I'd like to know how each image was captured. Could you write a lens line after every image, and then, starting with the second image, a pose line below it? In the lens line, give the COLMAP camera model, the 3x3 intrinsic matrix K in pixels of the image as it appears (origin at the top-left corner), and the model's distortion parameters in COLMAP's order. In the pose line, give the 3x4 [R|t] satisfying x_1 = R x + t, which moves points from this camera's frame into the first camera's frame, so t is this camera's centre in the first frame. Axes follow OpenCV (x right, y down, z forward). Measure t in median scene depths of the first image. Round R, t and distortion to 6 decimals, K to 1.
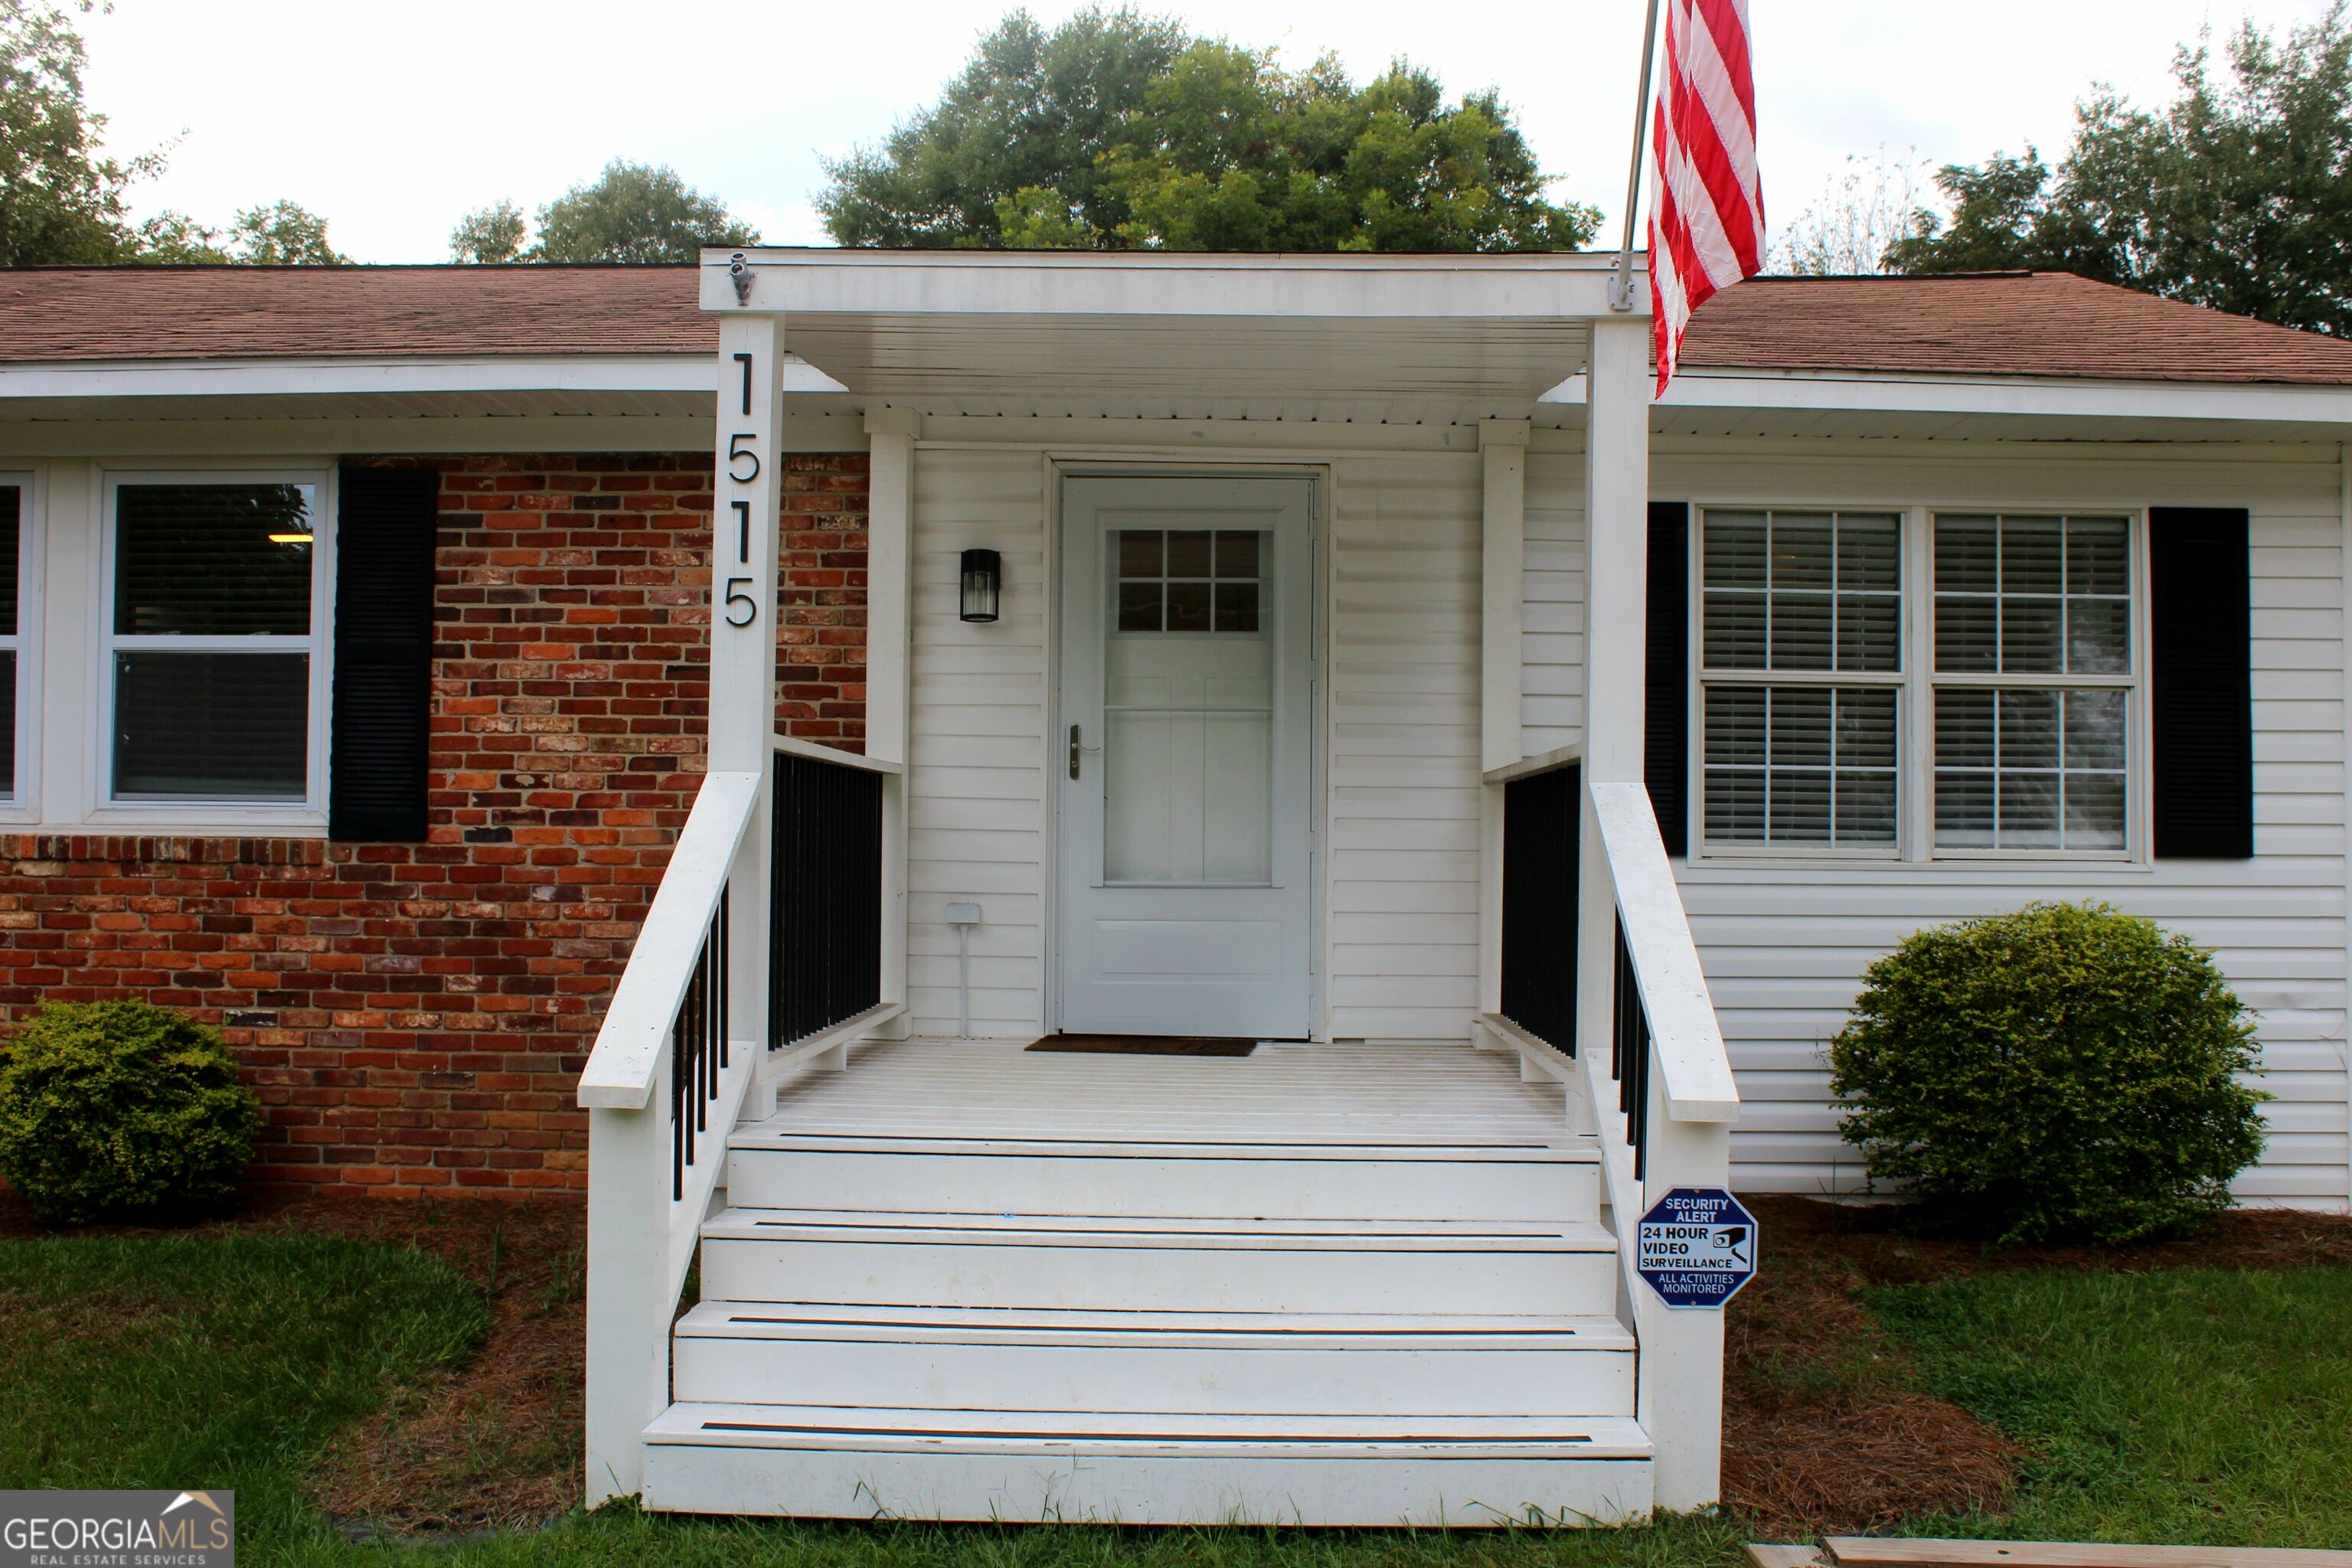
lens RADIAL K [[1361.9, 0, 1172.6], [0, 1361.9, 812.0], [0, 0, 1]] dist [-0.021868, -0.000324]
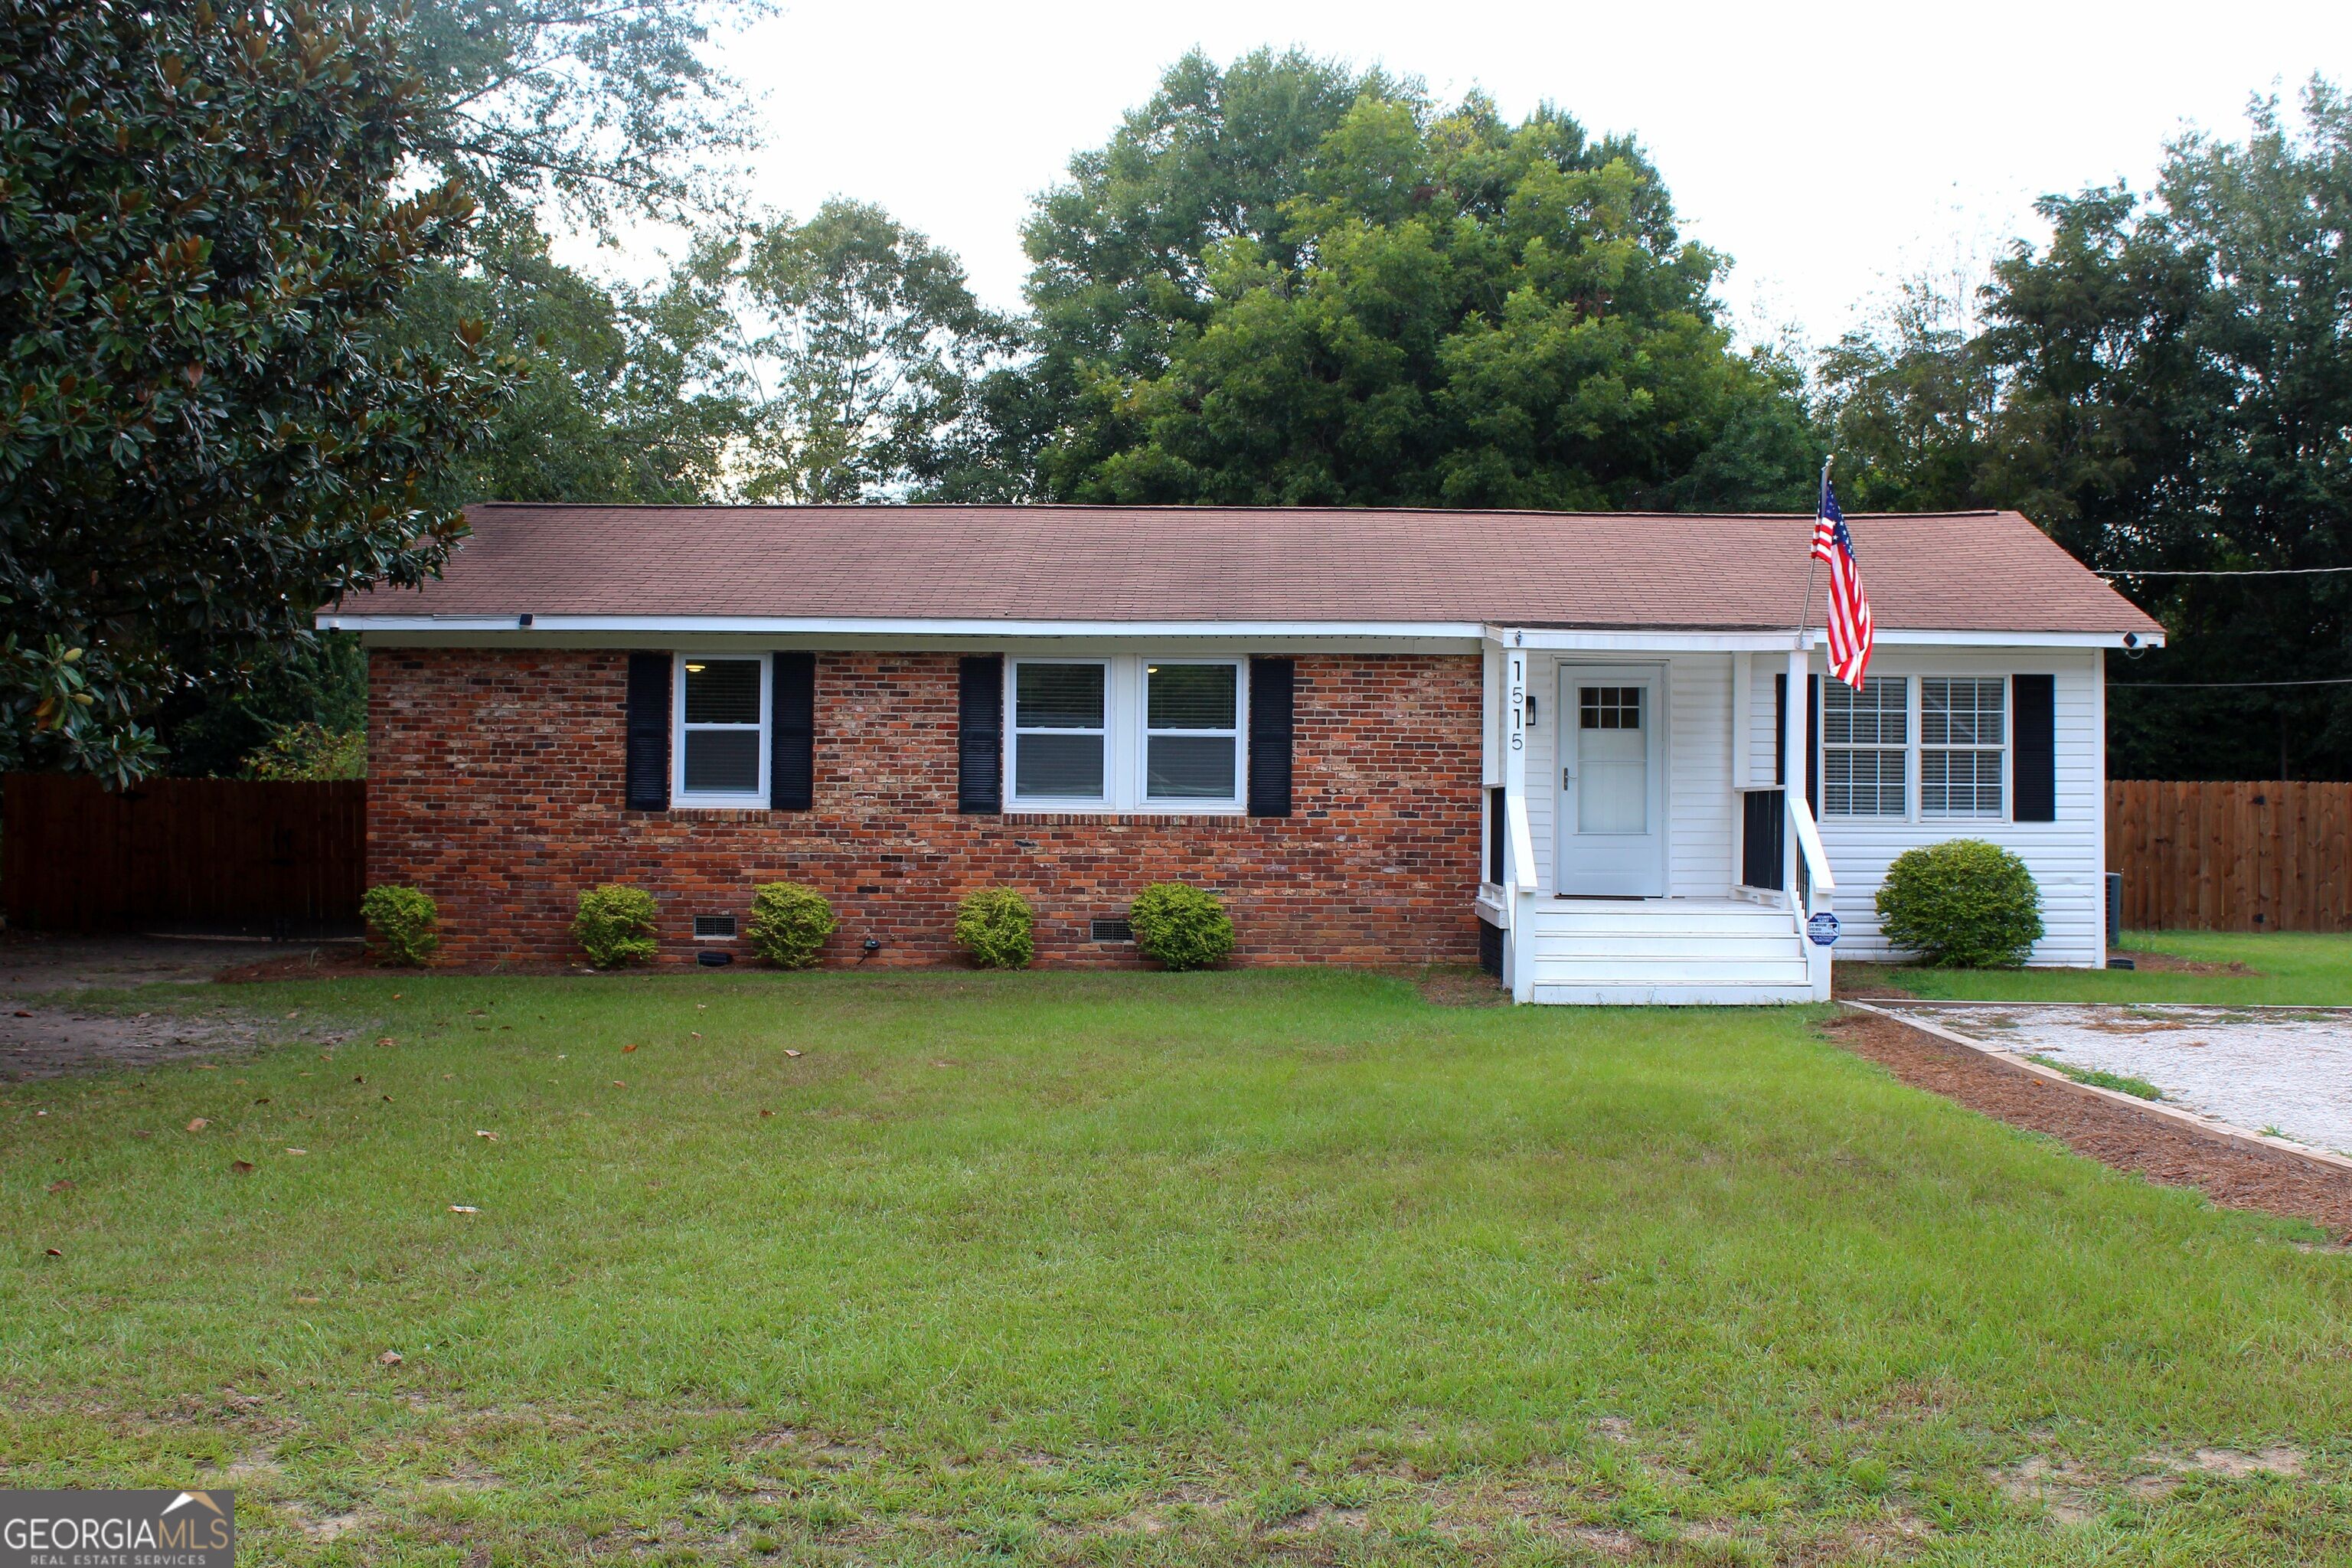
lens RADIAL K [[1701.4, 0, 1176.0], [0, 1701.4, 784.0], [0, 0, 1]] dist [-0.000405, 0.001887]
pose [[0.999906, -0.003481, 0.013233, -0.791216], [0.003378, 0.999964, 0.007785, -0.059937], [-0.013259, -0.007739, 0.999882, -1.983823]]
